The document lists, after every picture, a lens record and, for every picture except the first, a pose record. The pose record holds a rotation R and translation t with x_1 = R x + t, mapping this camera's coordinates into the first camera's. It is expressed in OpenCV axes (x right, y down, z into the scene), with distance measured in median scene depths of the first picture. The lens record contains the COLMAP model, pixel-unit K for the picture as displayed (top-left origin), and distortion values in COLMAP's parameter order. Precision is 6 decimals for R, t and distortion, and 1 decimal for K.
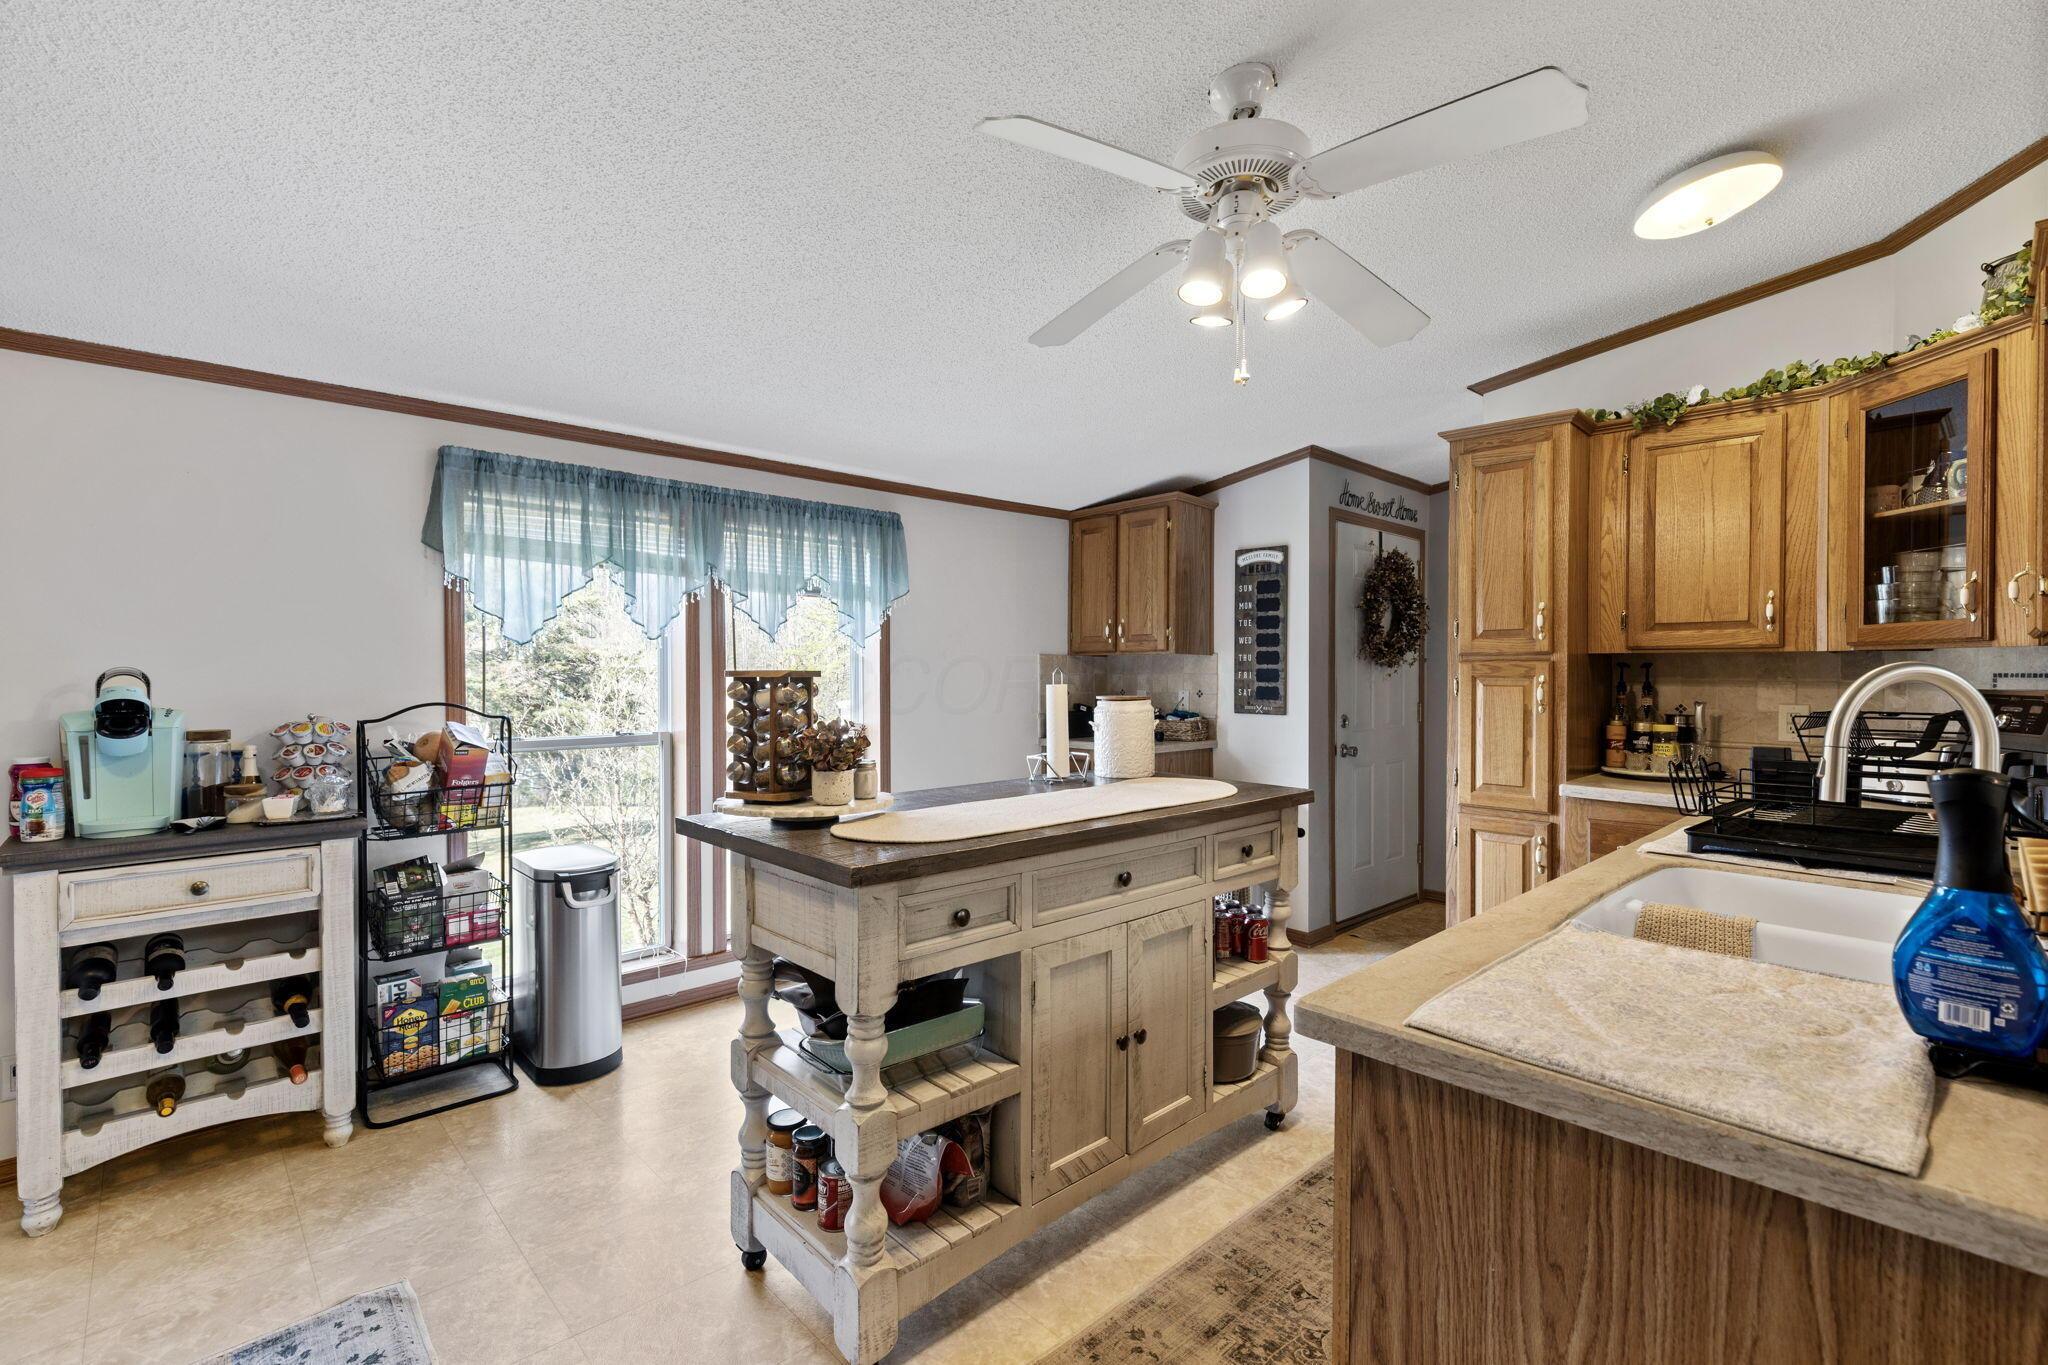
lens RADIAL K [[913.6, 0, 1025.7], [0, 913.6, 675.6], [0, 0, 1]] dist [0.003497, 0.000000]
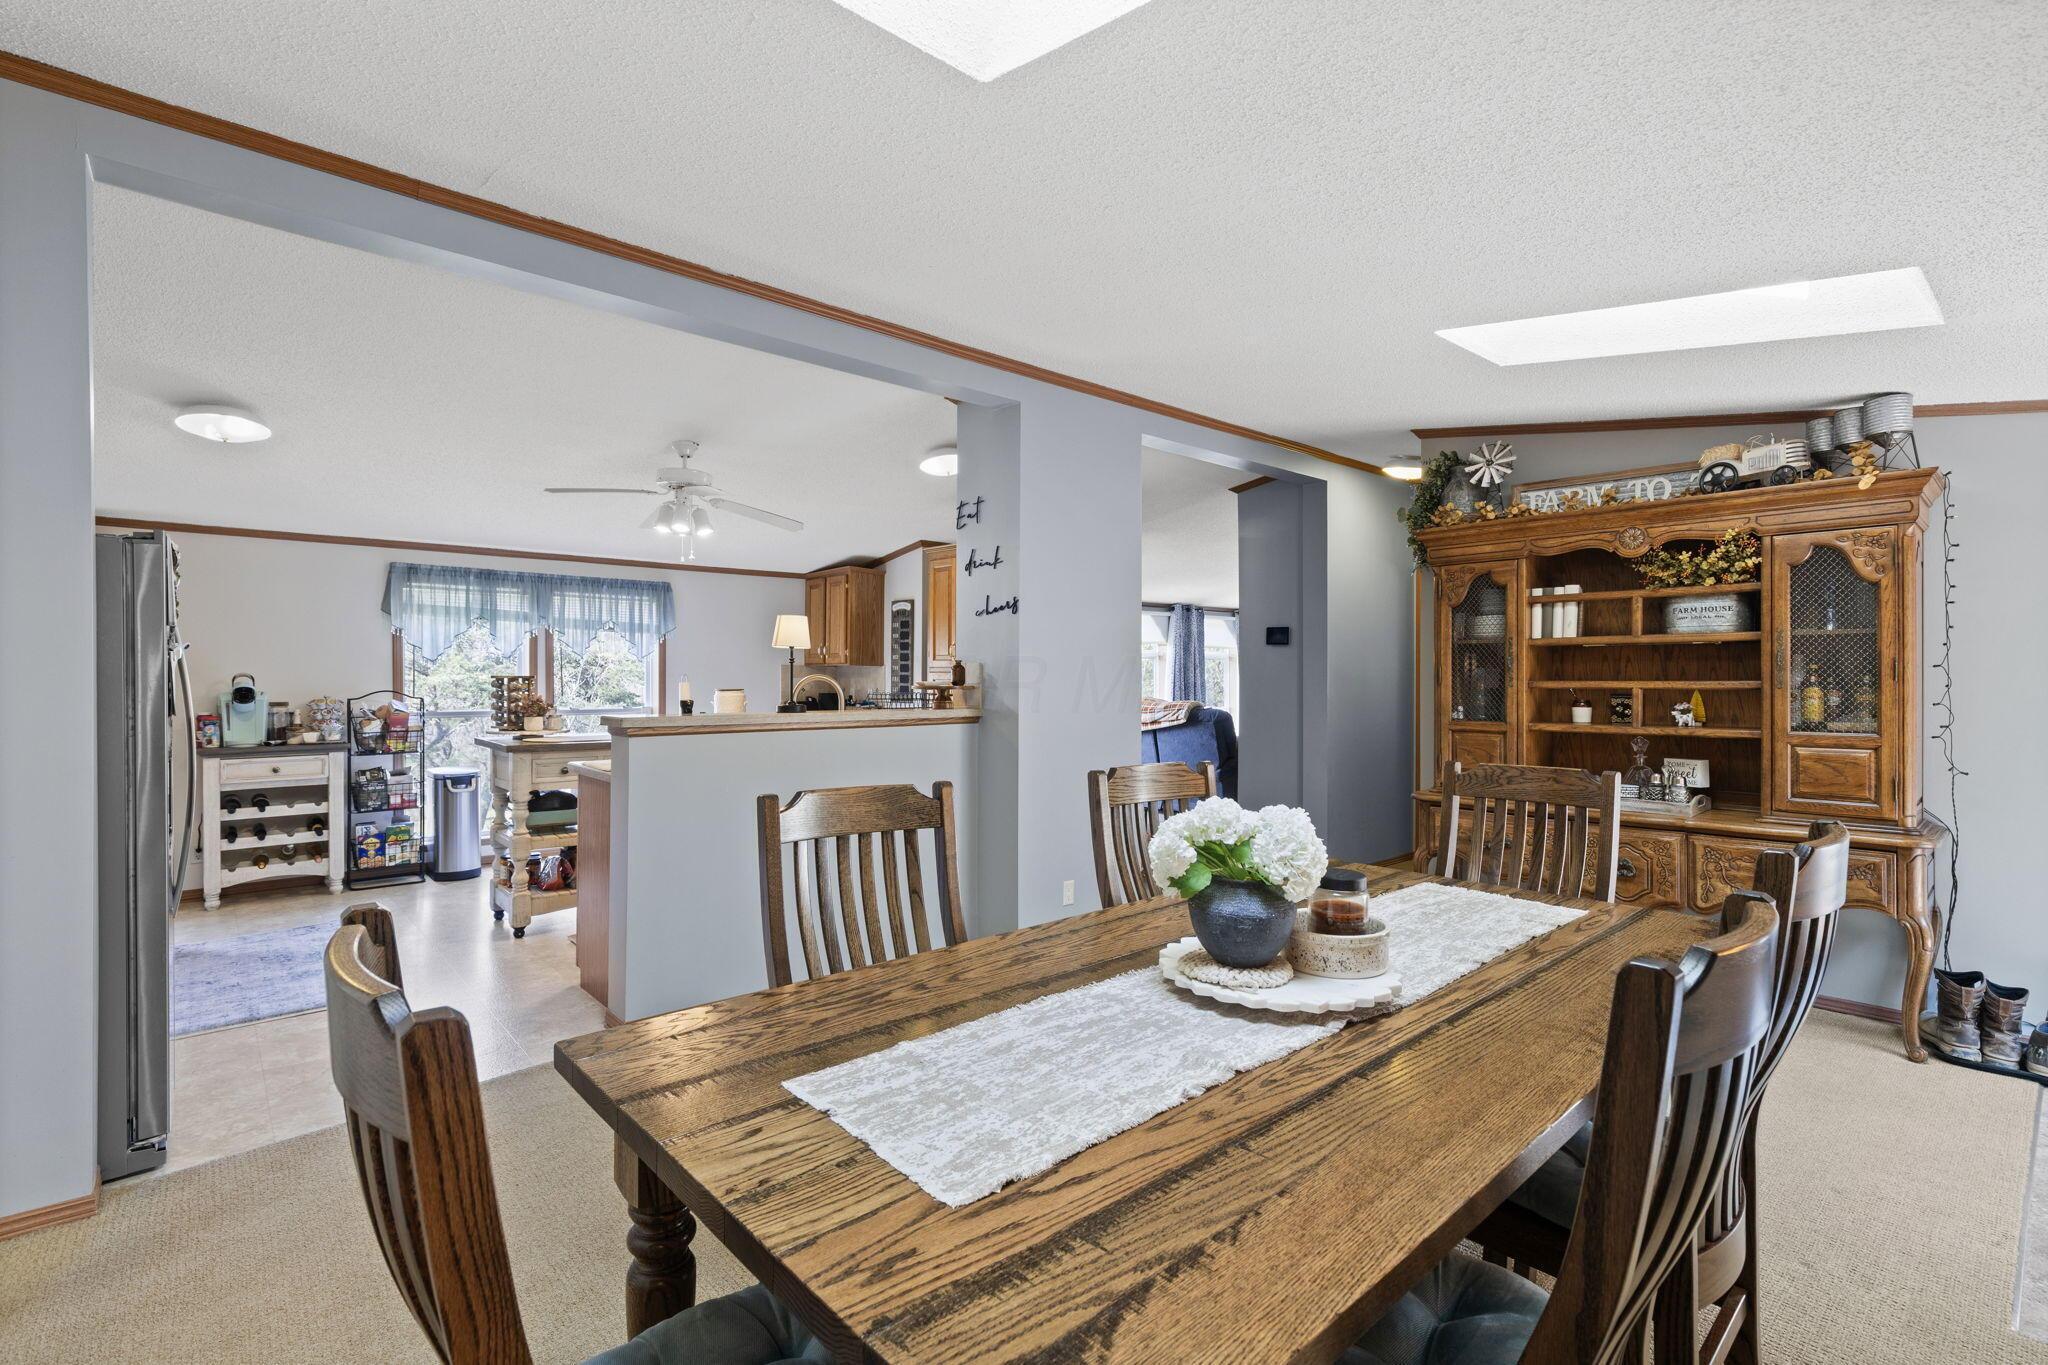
lens RADIAL K [[940.1, 0, 1023.6], [0, 940.1, 674.1], [0, 0, 1]] dist [0.008676, -0.000364]
pose [[0.999327, 0.004545, -0.036402, 0.901298], [-0.004707, 0.999979, -0.004359, -0.004455], [0.036381, 0.004527, 0.999328, -1.110840]]
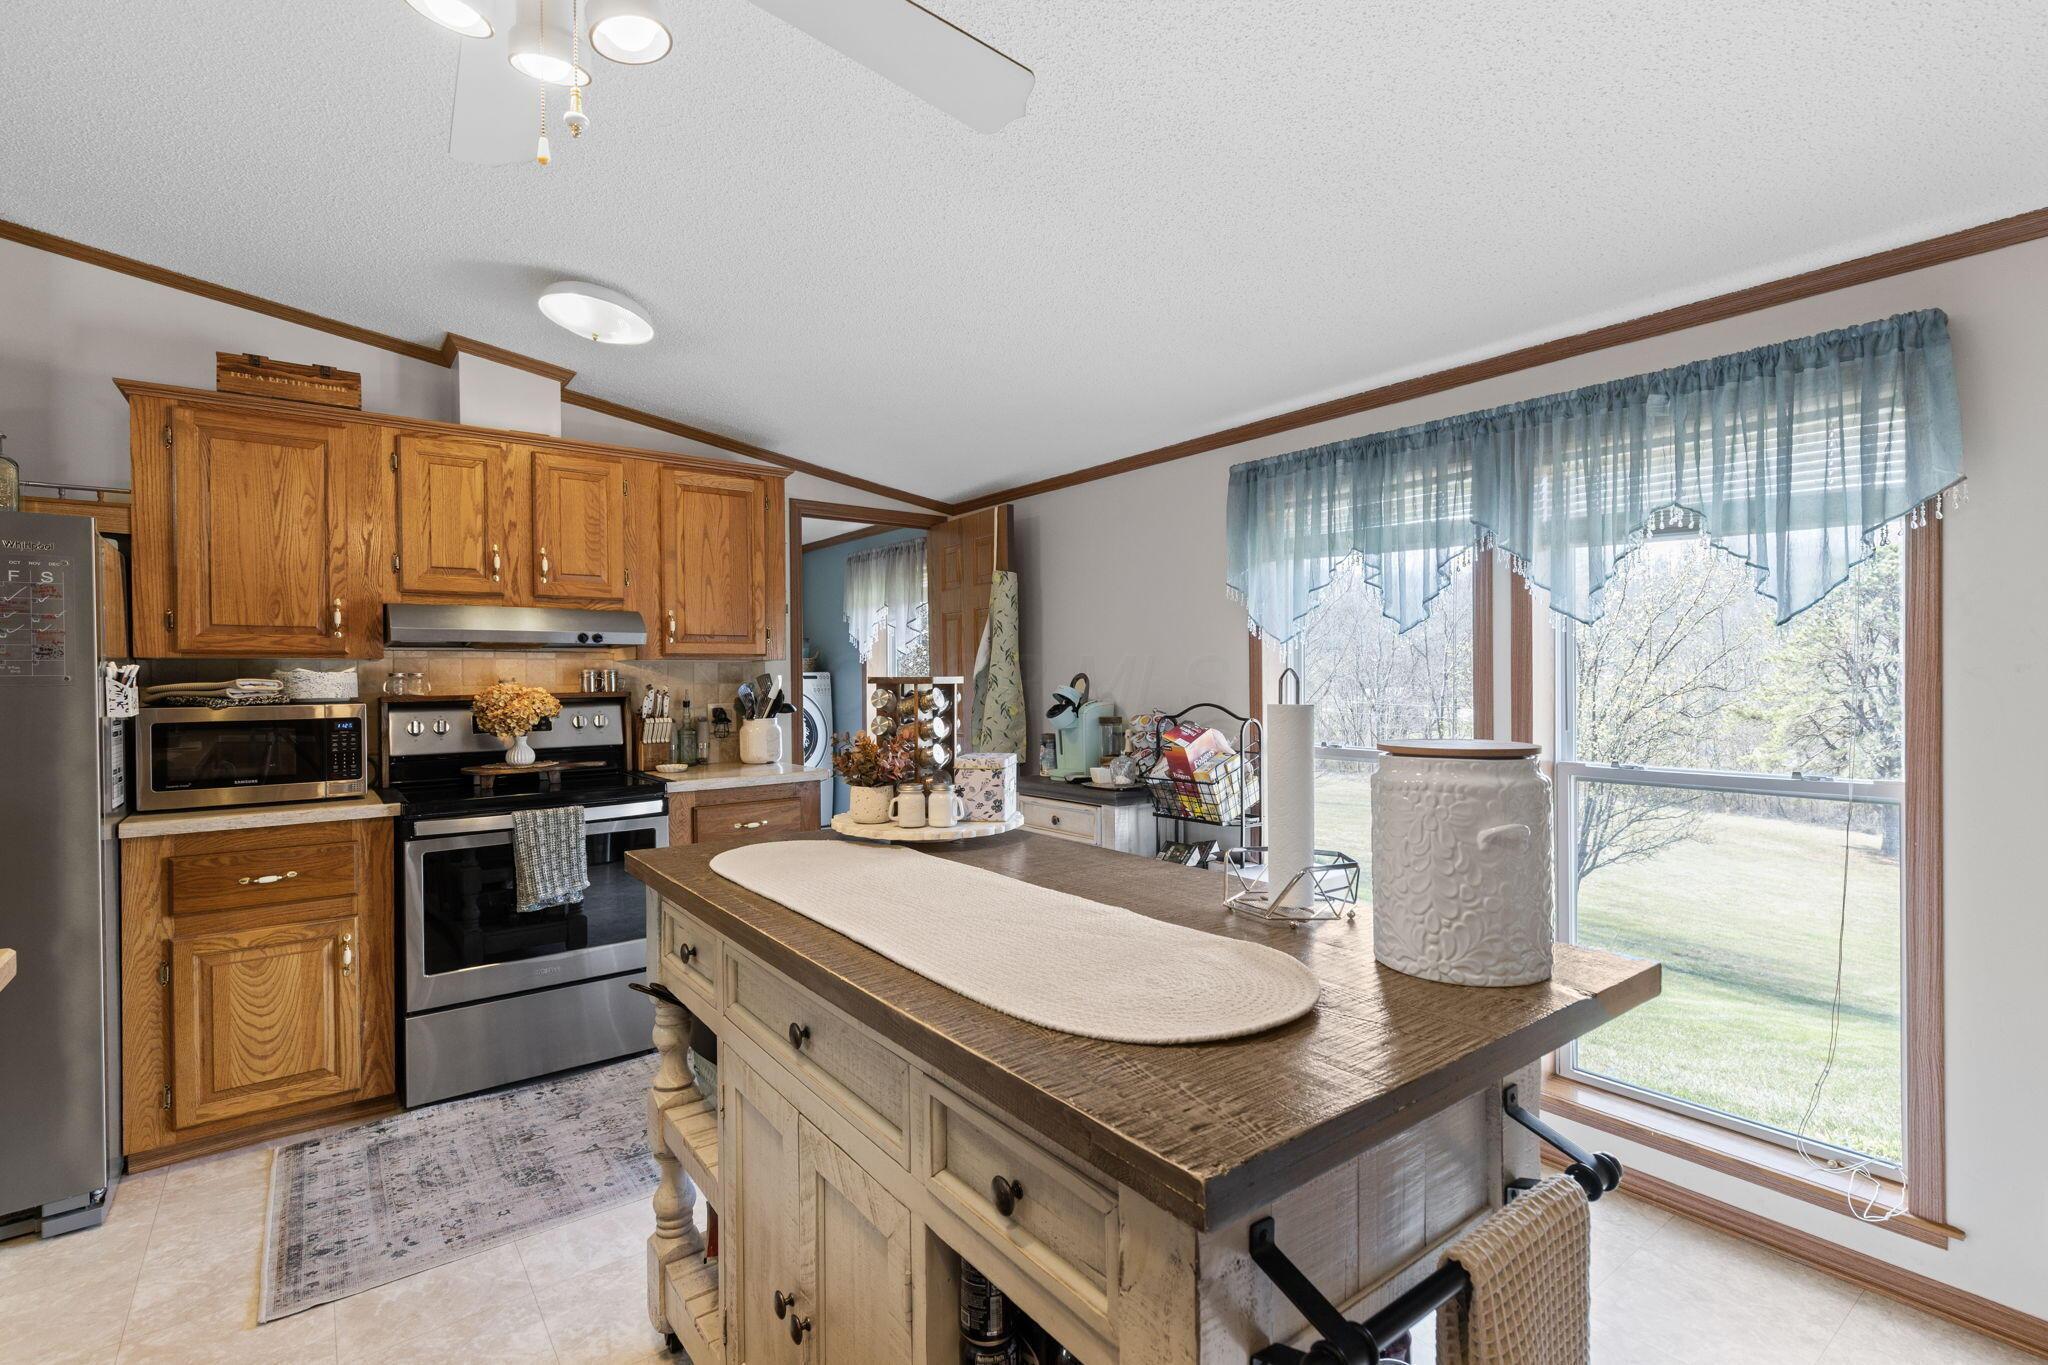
lens RADIAL K [[940.1, 0, 1023.6], [0, 940.1, 674.1], [0, 0, 1]] dist [0.008676, -0.000364]
pose [[-0.115055, -0.000221, -0.993359, 0.551698], [0.003303, 0.999994, -0.000605, -0.006080], [0.993354, -0.003351, -0.115053, 0.967129]]
